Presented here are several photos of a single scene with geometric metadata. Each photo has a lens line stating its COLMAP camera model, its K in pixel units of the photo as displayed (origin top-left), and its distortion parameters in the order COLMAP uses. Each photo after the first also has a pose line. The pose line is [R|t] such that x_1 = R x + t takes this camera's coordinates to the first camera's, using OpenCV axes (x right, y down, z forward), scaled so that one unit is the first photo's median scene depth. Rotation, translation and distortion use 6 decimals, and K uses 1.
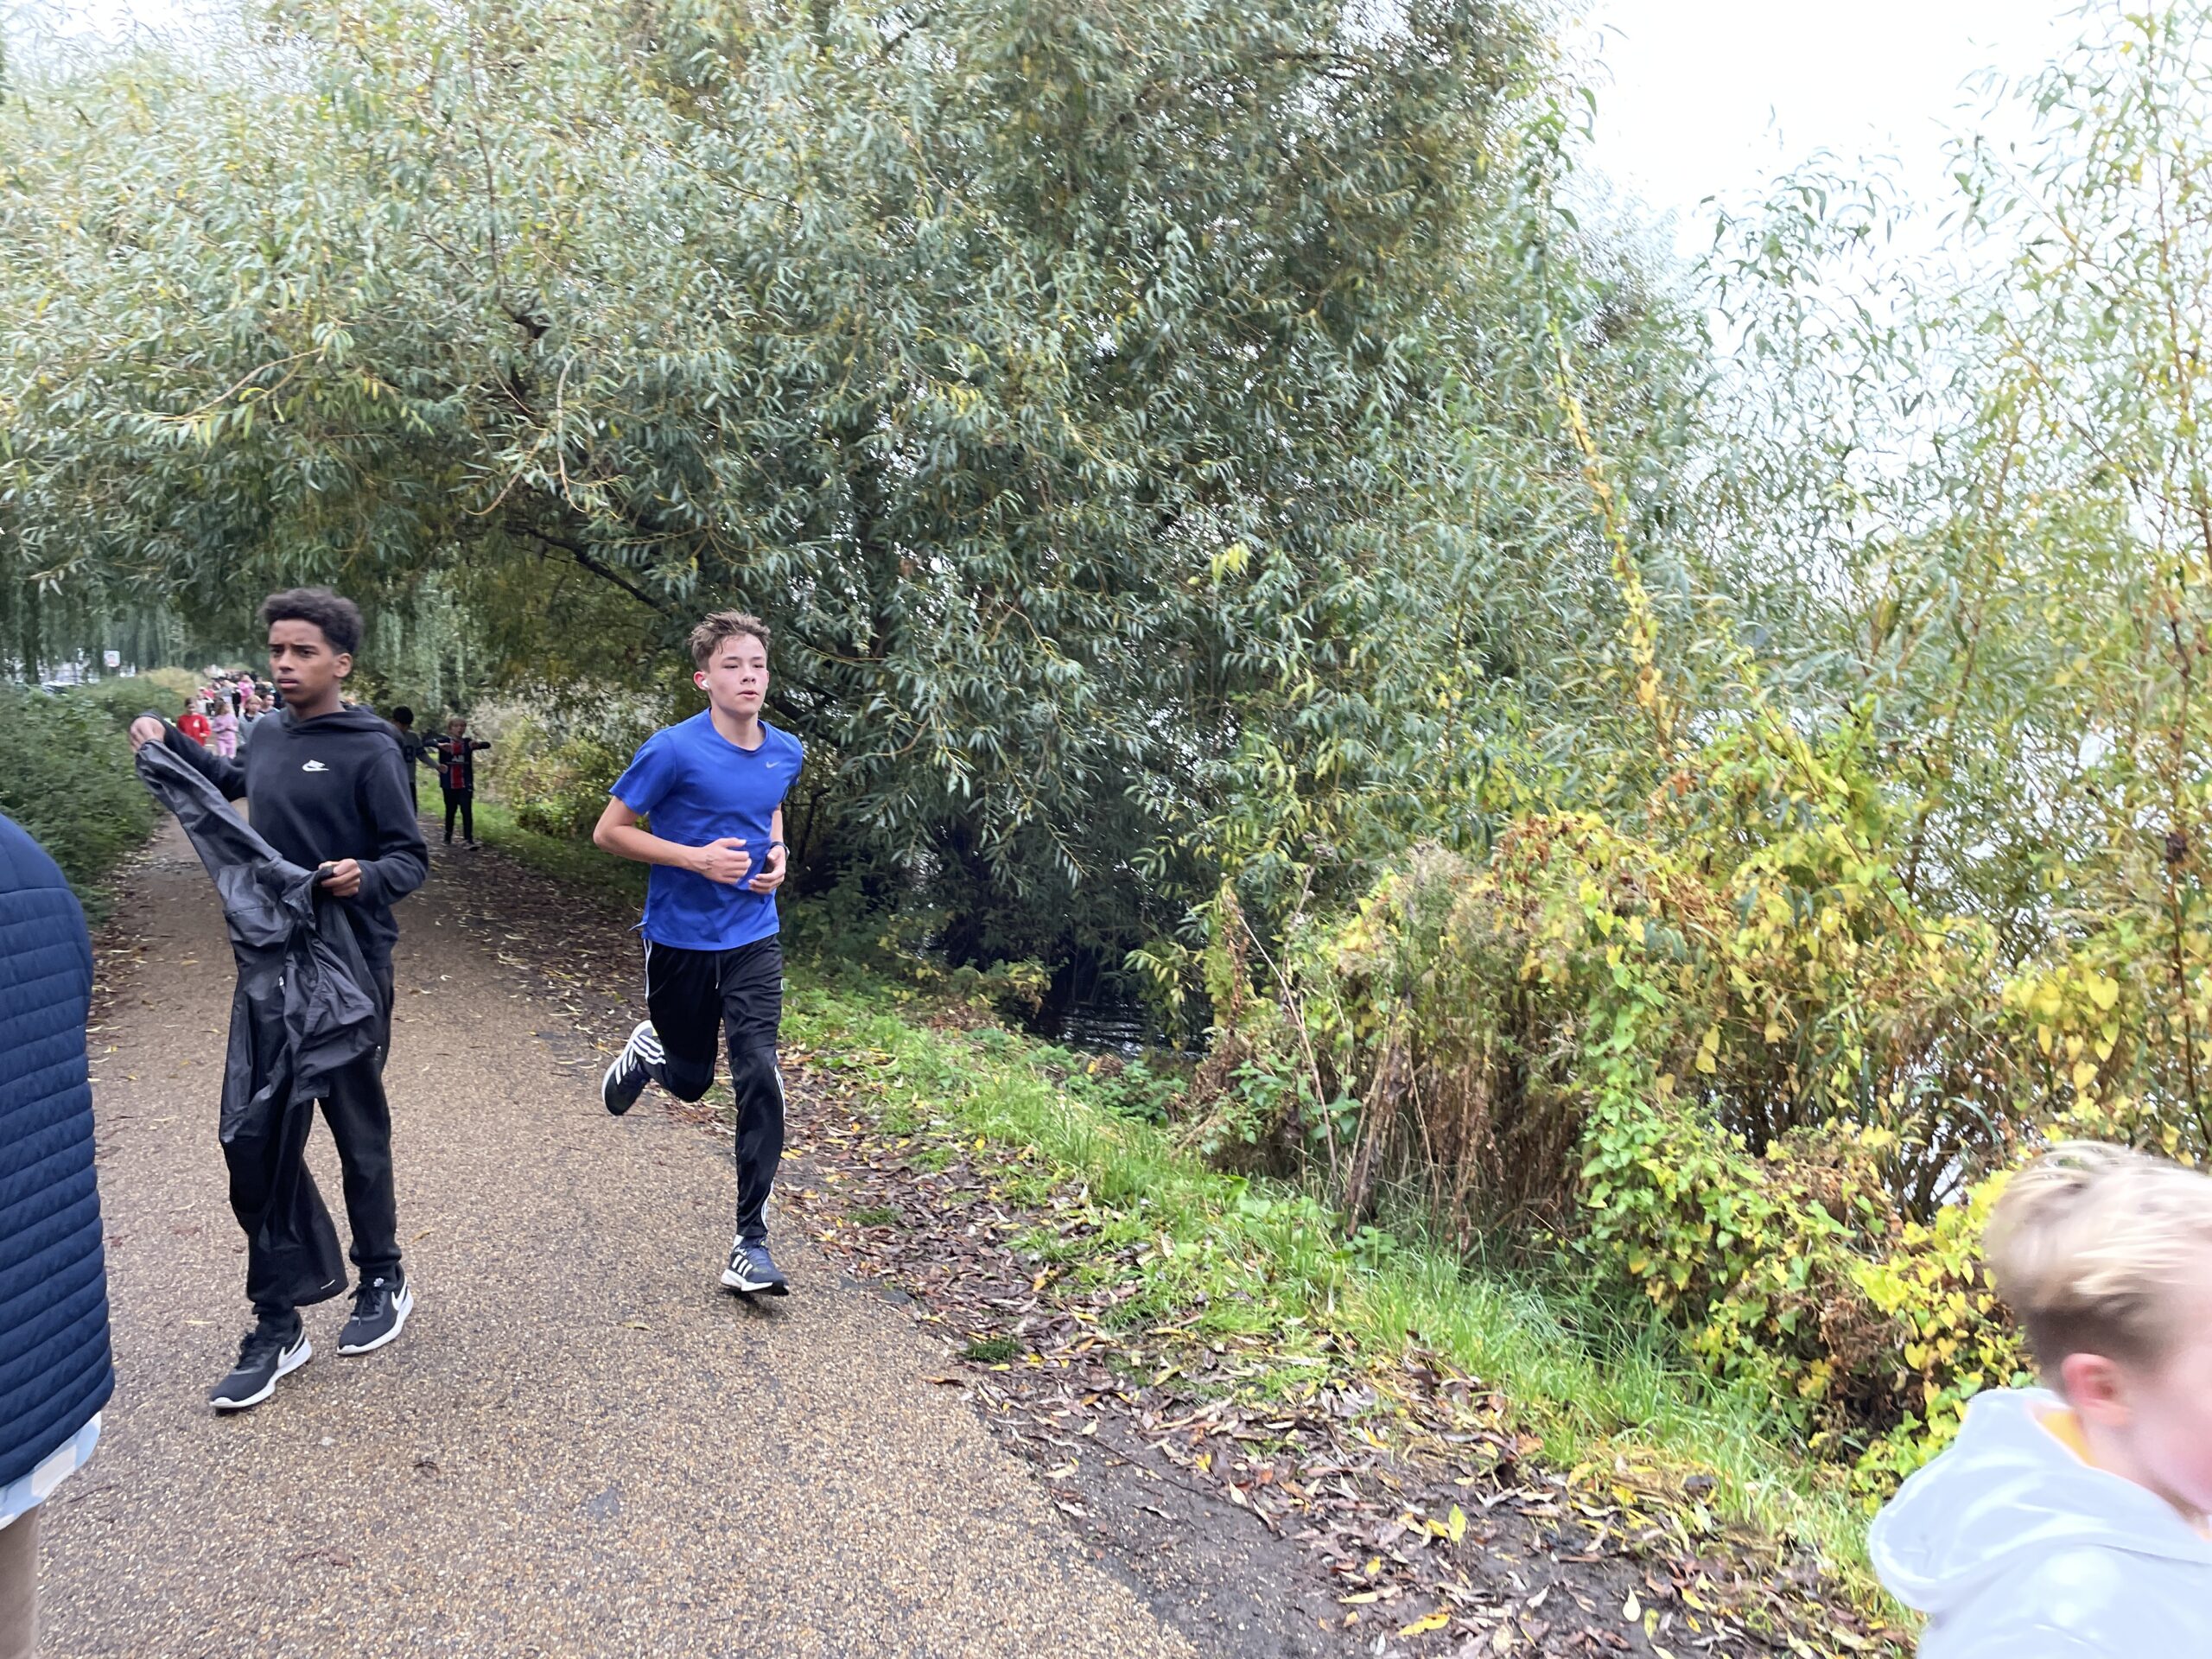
lens RADIAL K [[1653.7, 0, 1103.4], [0, 1653.7, 839.6], [0, 0, 1]] dist [0.094791, -0.121942]
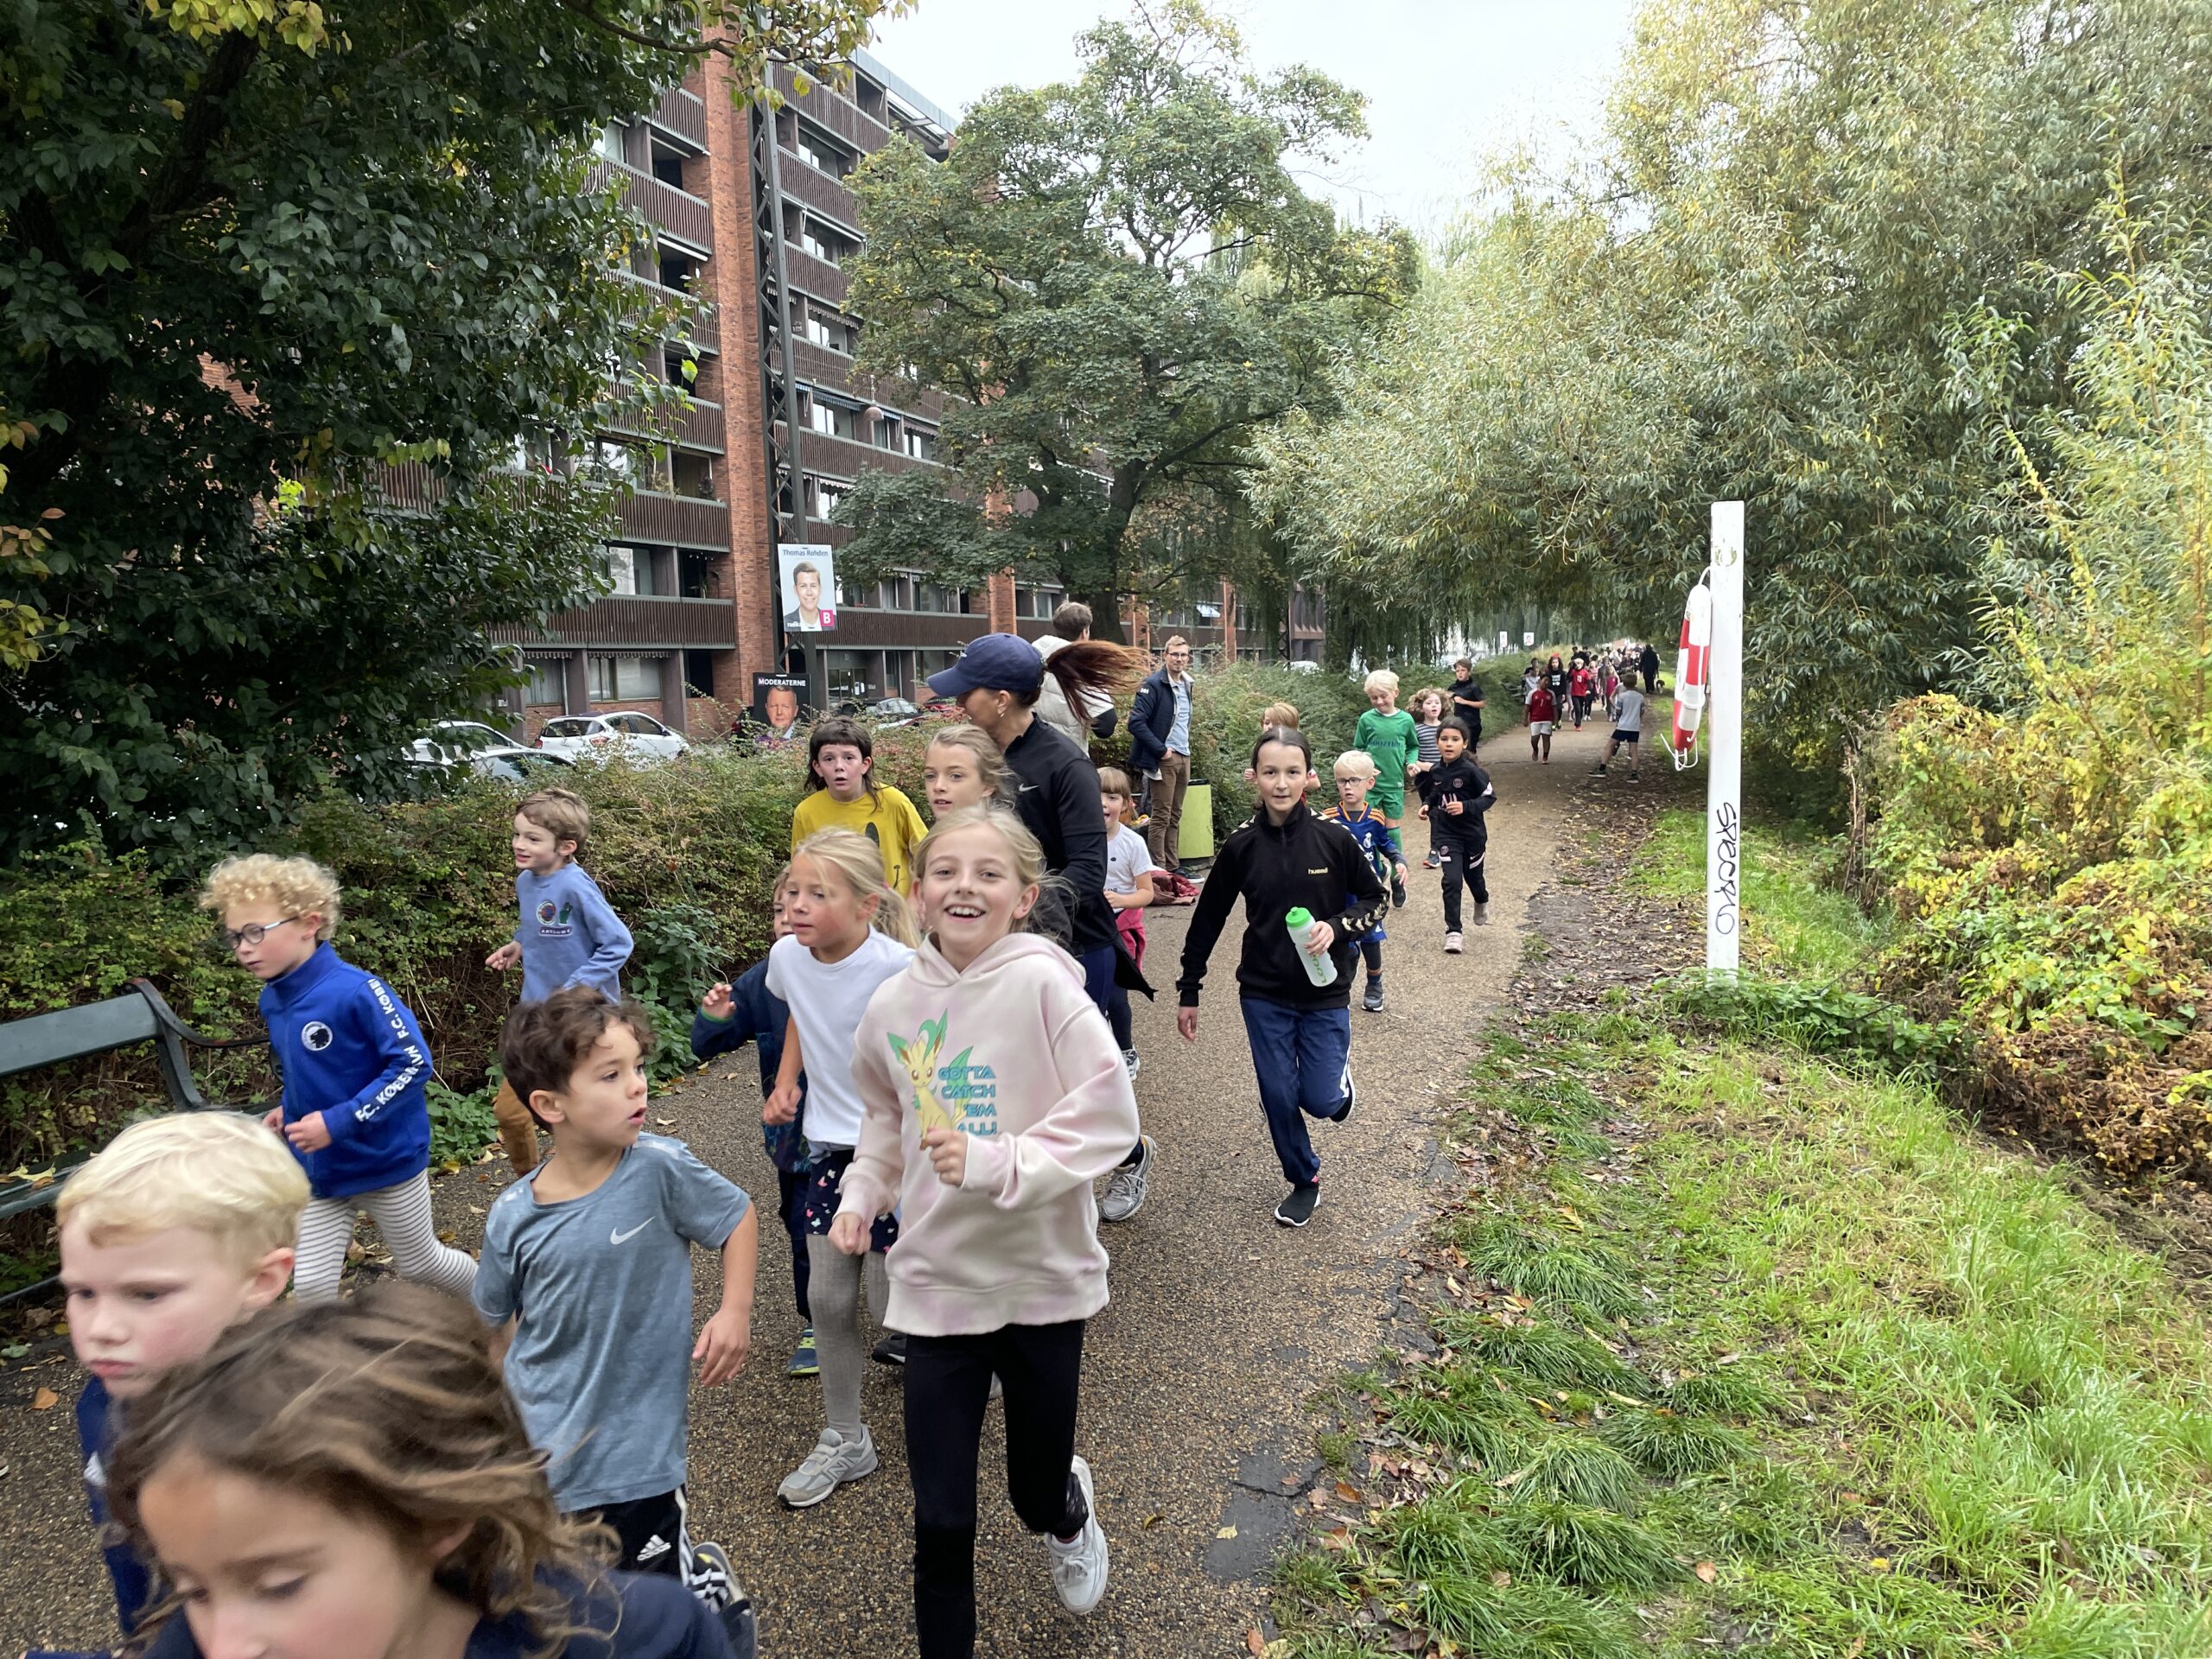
lens RADIAL K [[1653.7, 0, 1122.5], [0, 1653.7, 825.2], [0, 0, 1]] dist [0.094791, -0.121942]
pose [[0.707589, 0.042621, -0.705338, 1.158042], [-0.034841, 0.999070, 0.025418, 0.141151], [0.705765, 0.006589, 0.708415, -1.279813]]
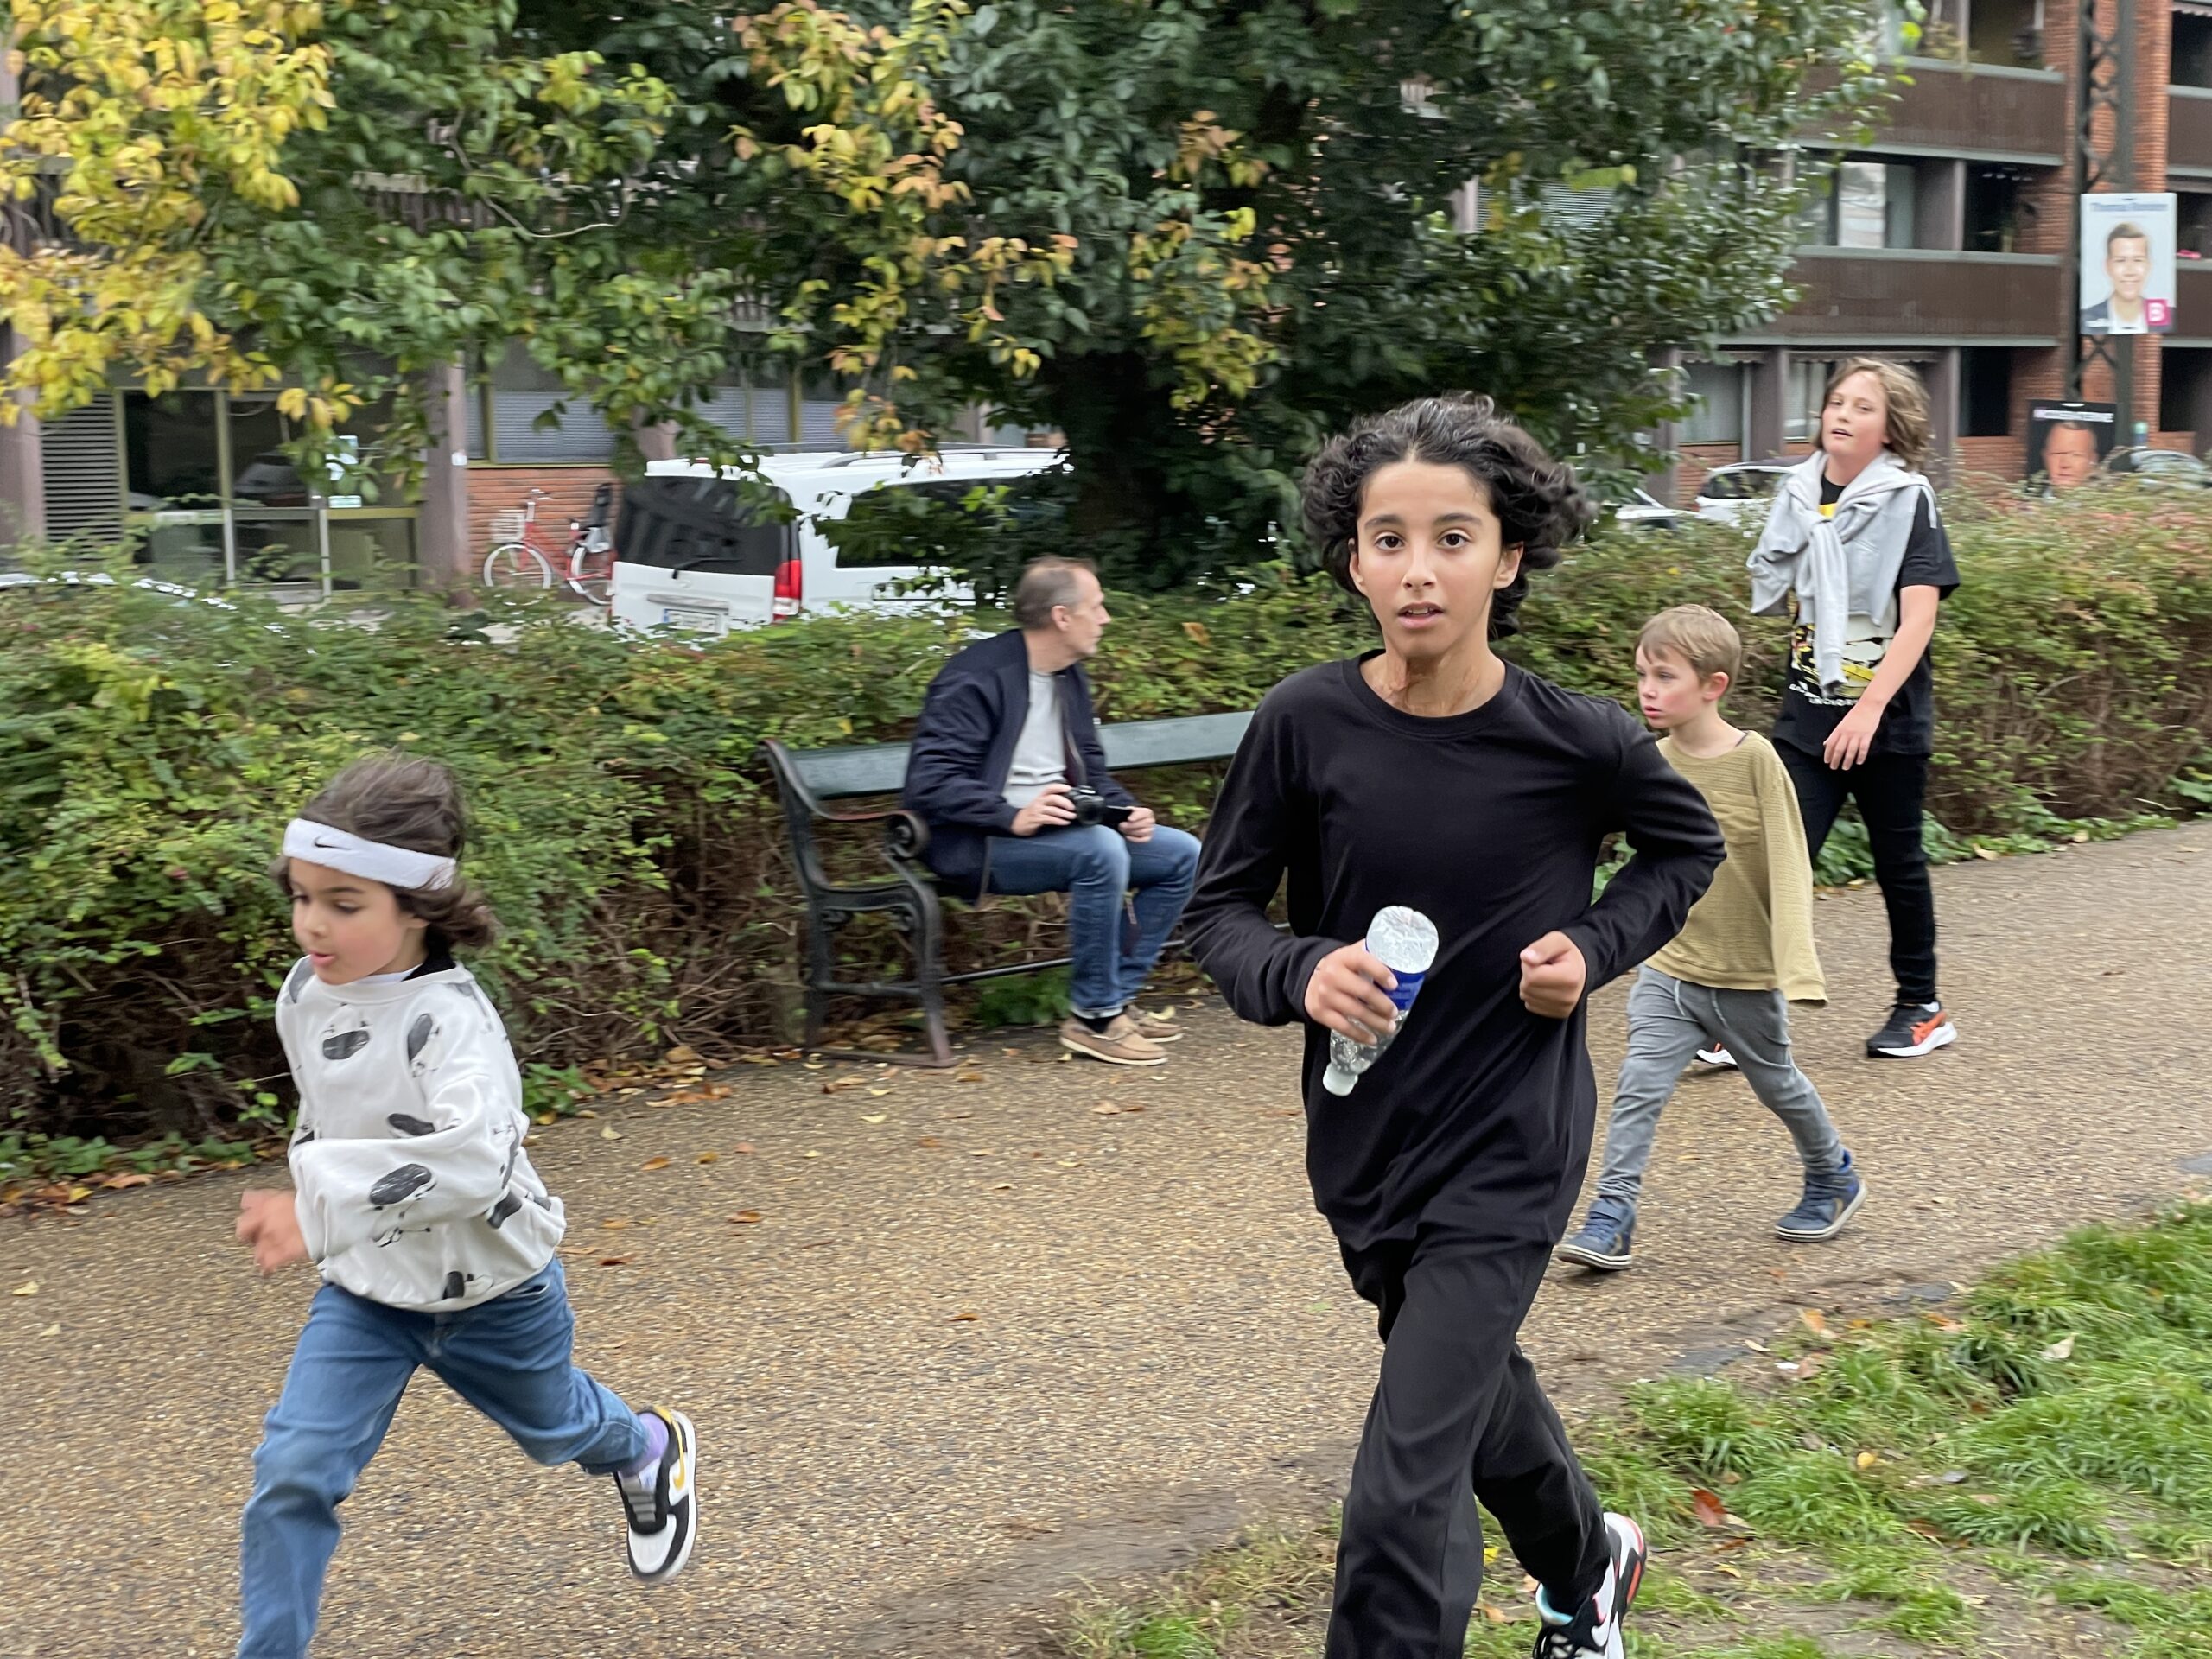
lens RADIAL K [[3281.6, 0, 1160.0], [0, 3281.6, 785.3], [0, 0, 1]] dist [0.114018, 0.000000]
pose [[0.285433, 0.105242, -0.952603, 1.964776], [-0.085009, 0.992815, 0.084212, 0.170076], [0.954621, 0.056943, 0.292329, -1.669636]]
